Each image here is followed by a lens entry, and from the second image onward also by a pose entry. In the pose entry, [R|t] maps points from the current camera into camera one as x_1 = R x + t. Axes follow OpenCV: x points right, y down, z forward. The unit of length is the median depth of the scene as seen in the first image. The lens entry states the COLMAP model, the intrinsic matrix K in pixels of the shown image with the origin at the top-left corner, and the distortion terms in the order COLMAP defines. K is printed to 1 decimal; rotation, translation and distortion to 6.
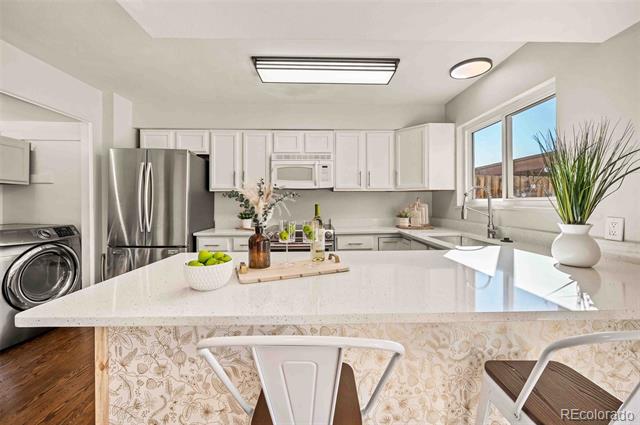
lens RADIAL K [[270.7, 0, 333.9], [0, 270.7, 204.0], [0, 0, 1]] dist [0.000024, -0.000497]
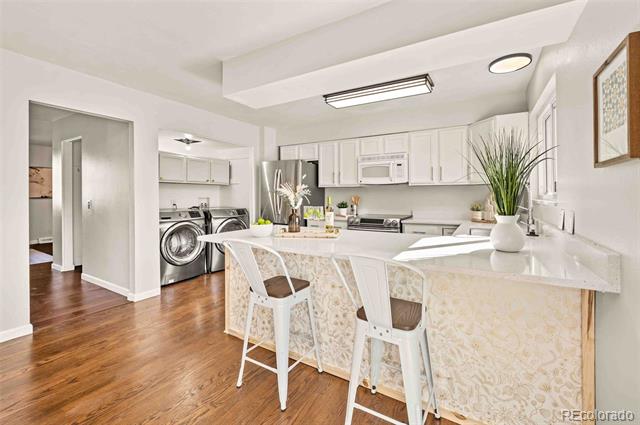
lens RADIAL K [[270.7, 0, 332.1], [0, 270.7, 199.8], [0, 0, 1]] dist [0.000024, -0.000497]
pose [[0.854860, 0.011221, -0.518738, 0.363271], [-0.005075, 0.999899, 0.013265, -0.001397], [0.518834, -0.008707, 0.854831, -0.162935]]
